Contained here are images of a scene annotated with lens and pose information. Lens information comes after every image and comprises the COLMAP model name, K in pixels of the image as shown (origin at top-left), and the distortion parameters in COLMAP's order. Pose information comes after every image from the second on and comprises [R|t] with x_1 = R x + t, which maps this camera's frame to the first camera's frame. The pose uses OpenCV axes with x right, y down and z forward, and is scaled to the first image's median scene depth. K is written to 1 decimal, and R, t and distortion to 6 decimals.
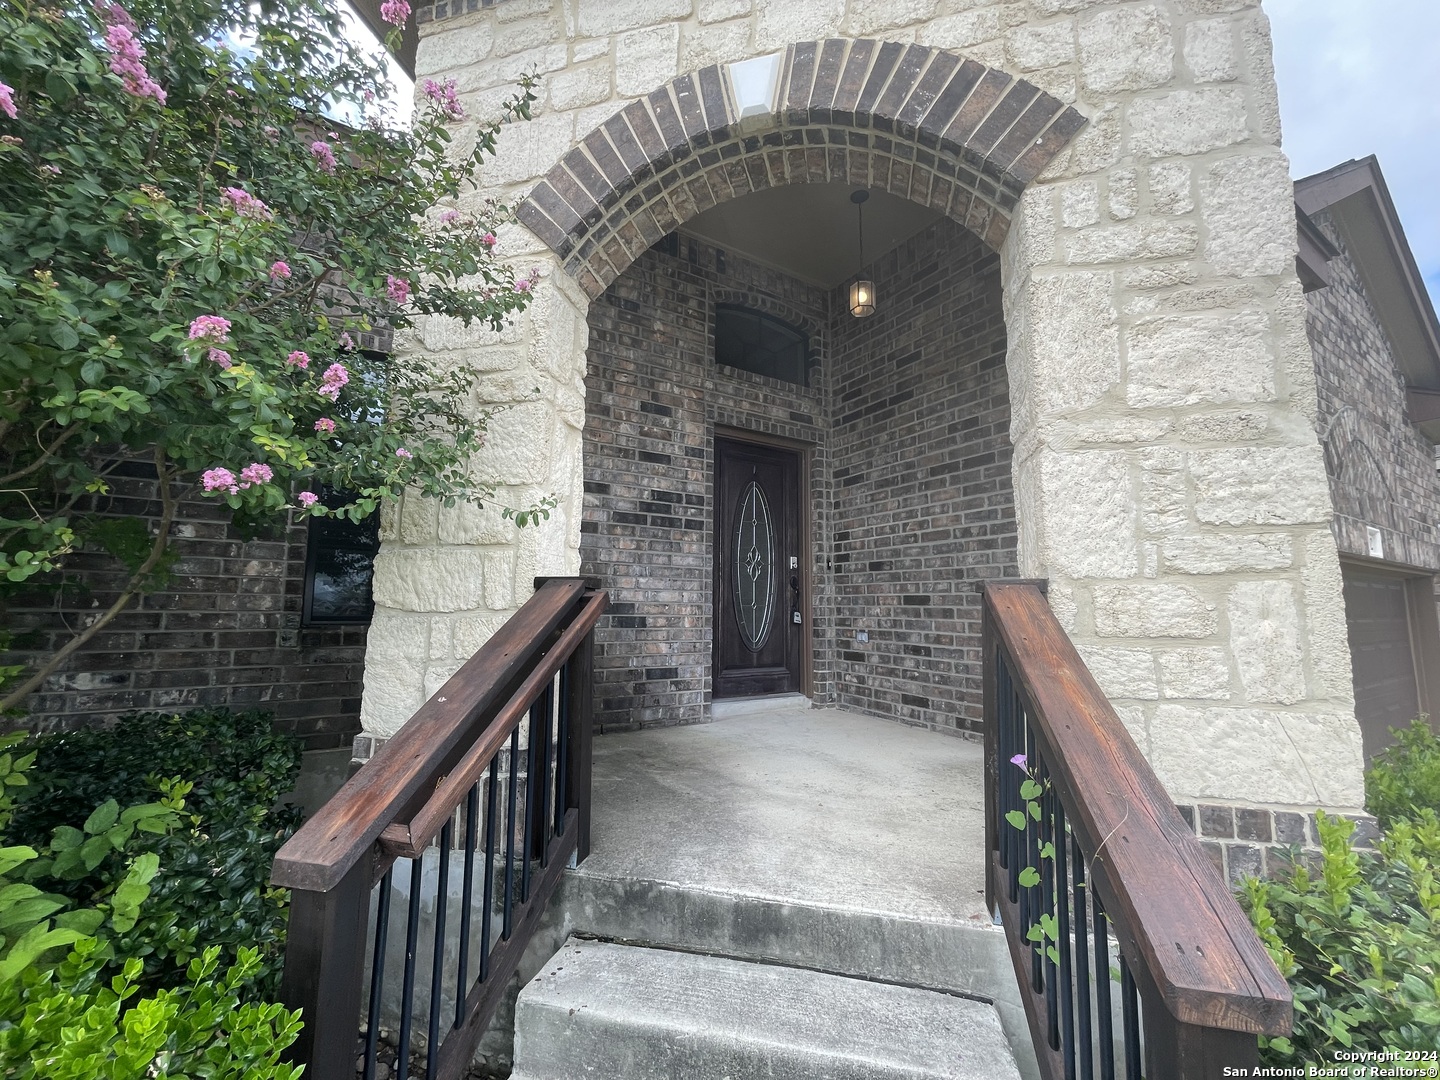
lens RADIAL K [[581.5, 0, 721.2], [0, 581.5, 538.7], [0, 0, 1]] dist [-0.001266, 0.000617]
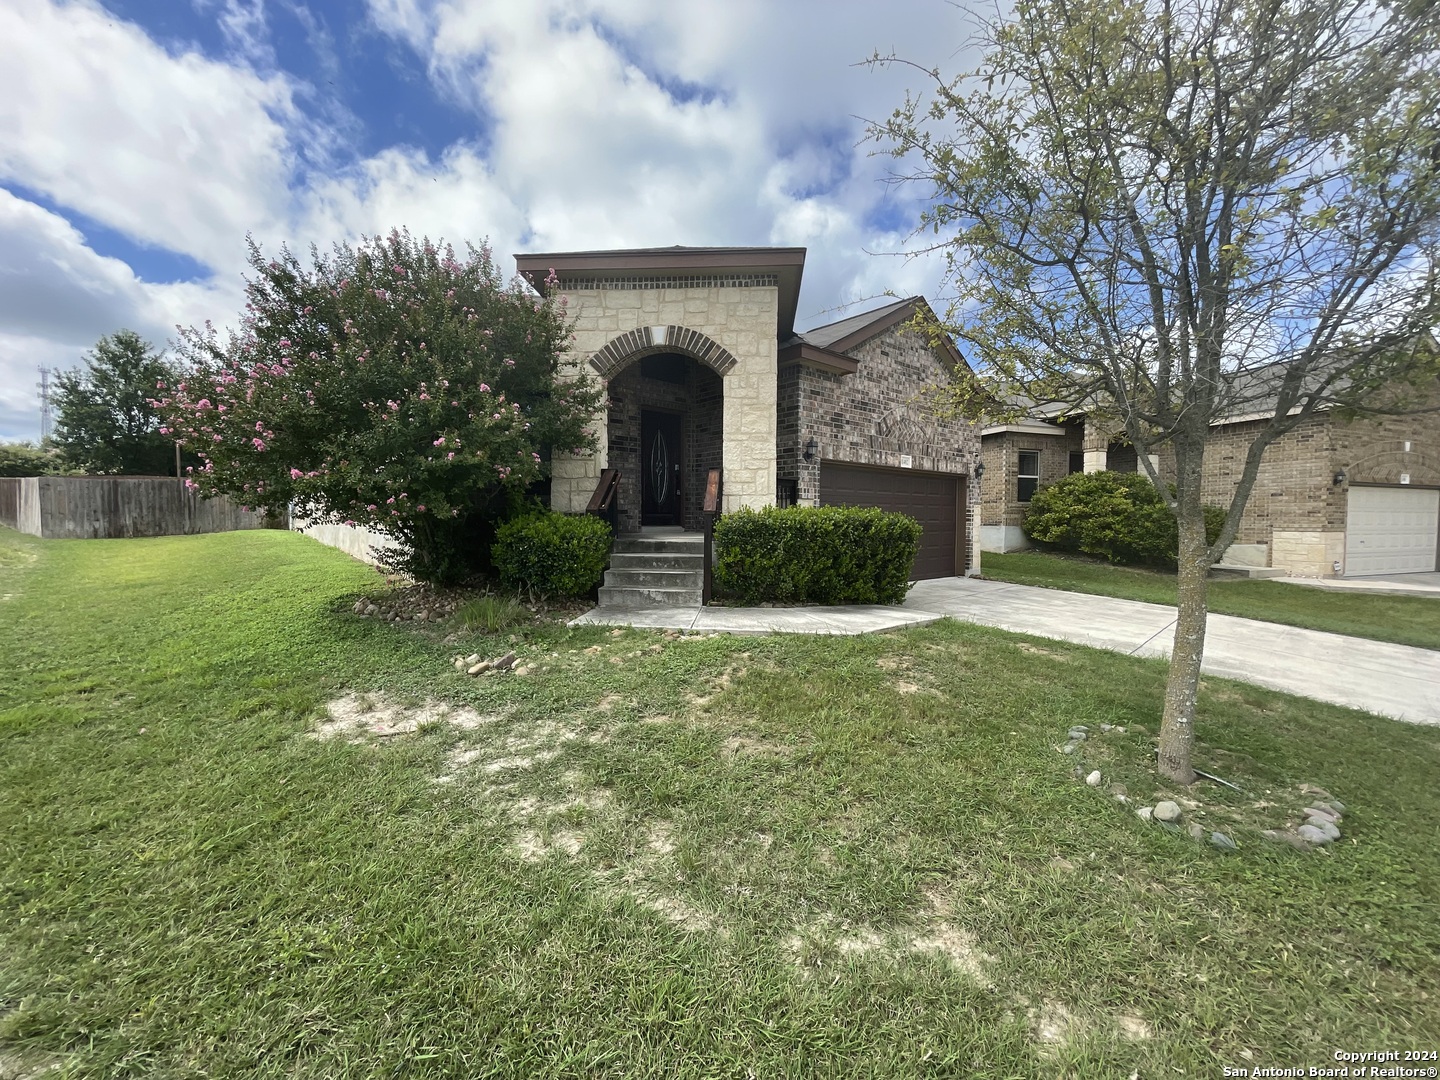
lens RADIAL K [[616.8, 0, 731.3], [0, 616.8, 569.3], [0, 0, 1]] dist [-0.002982, -0.000228]
pose [[0.984873, -0.014791, 0.172647, -0.185145], [-0.019300, 0.980787, 0.194127, -0.085675], [-0.172201, -0.194522, 0.965664, -3.090335]]
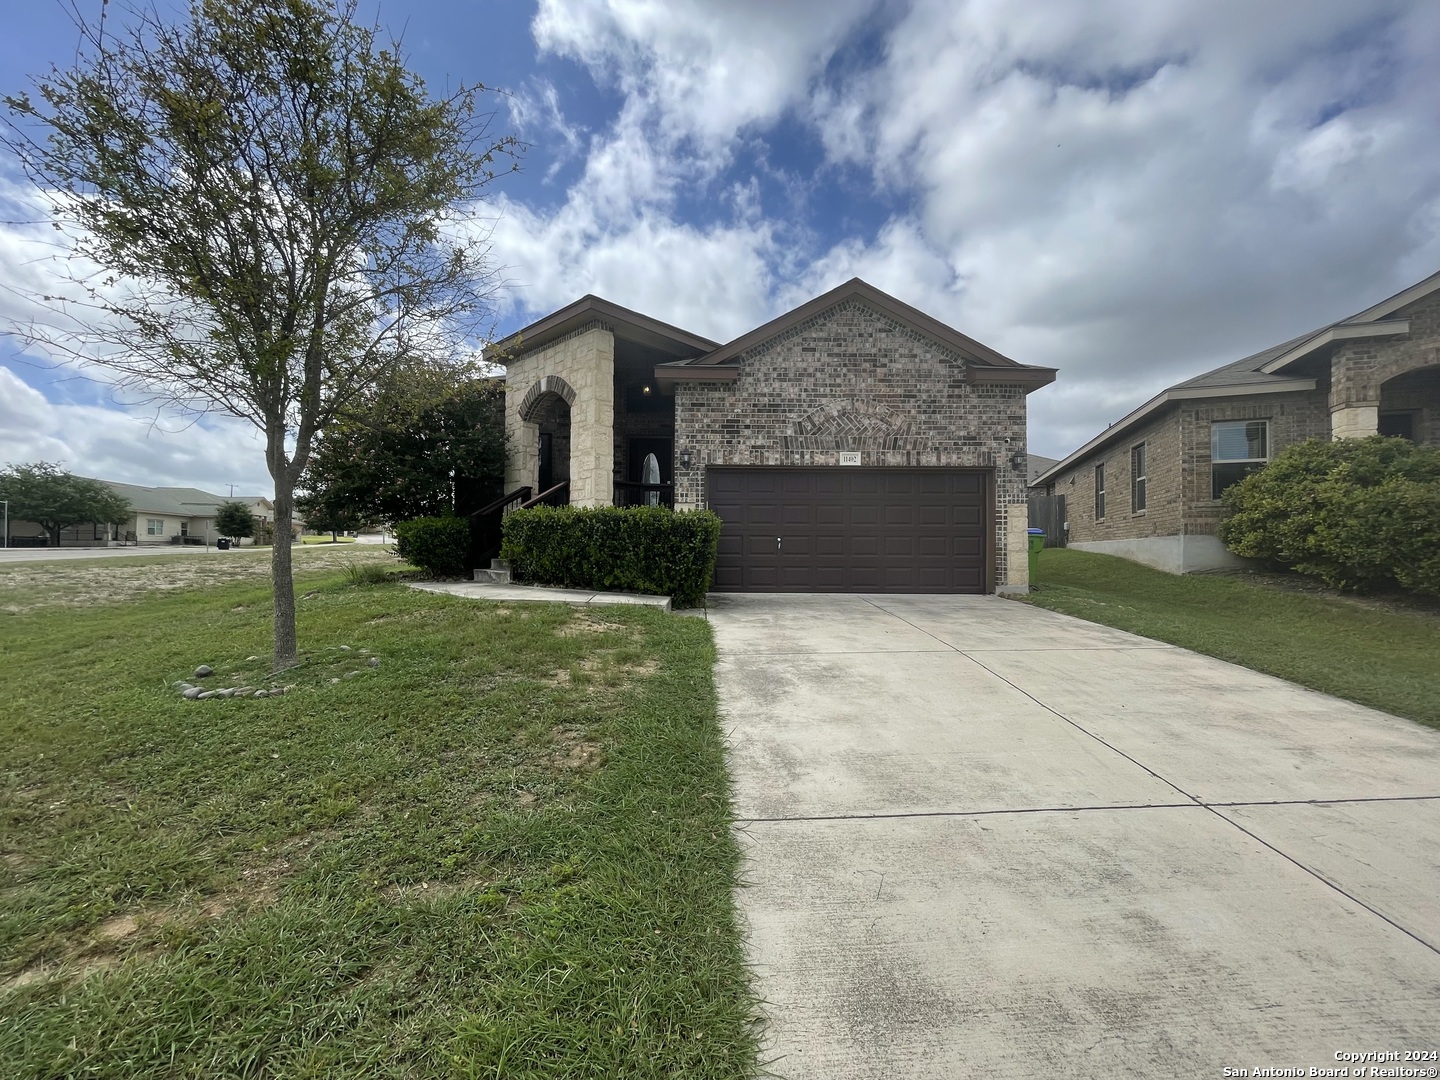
lens RADIAL K [[581.5, 0, 721.5], [0, 581.5, 536.2], [0, 0, 1]] dist [-0.001266, 0.000617]
pose [[0.852759, -0.008634, -0.522234, 3.788258], [0.062547, 0.994356, 0.085695, 0.159366], [0.518546, -0.105742, 0.848486, -2.461888]]
